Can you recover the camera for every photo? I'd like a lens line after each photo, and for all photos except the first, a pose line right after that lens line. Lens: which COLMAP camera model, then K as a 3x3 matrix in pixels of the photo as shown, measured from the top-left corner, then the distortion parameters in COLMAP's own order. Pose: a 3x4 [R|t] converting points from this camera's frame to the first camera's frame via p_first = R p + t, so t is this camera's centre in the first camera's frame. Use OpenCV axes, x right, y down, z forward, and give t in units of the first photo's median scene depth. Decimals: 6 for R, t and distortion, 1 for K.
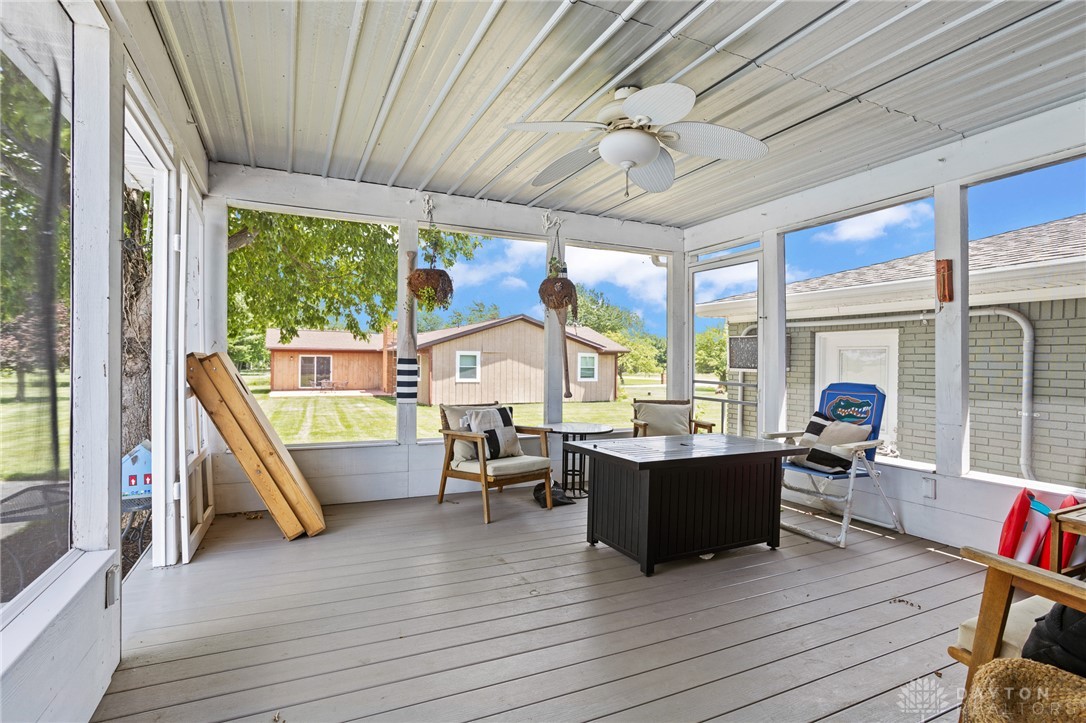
lens RADIAL K [[553.1, 0, 549.5], [0, 553.1, 361.0], [0, 0, 1]] dist [-0.050517, 0.041499]
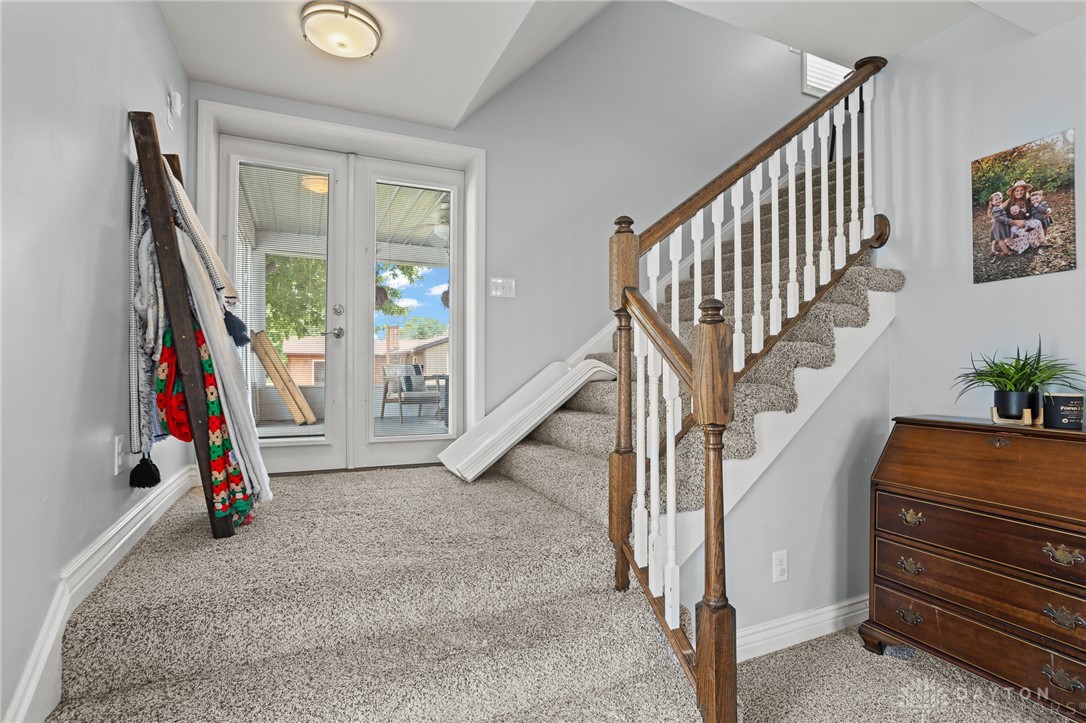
lens RADIAL K [[553.1, 0, 549.5], [0, 553.1, 361.0], [0, 0, 1]] dist [-0.050517, 0.041499]
pose [[0.999706, -0.004916, -0.023727, 0.400848], [0.004494, 0.999831, -0.017824, 0.107246], [0.023811, 0.017712, 0.999560, -0.803855]]
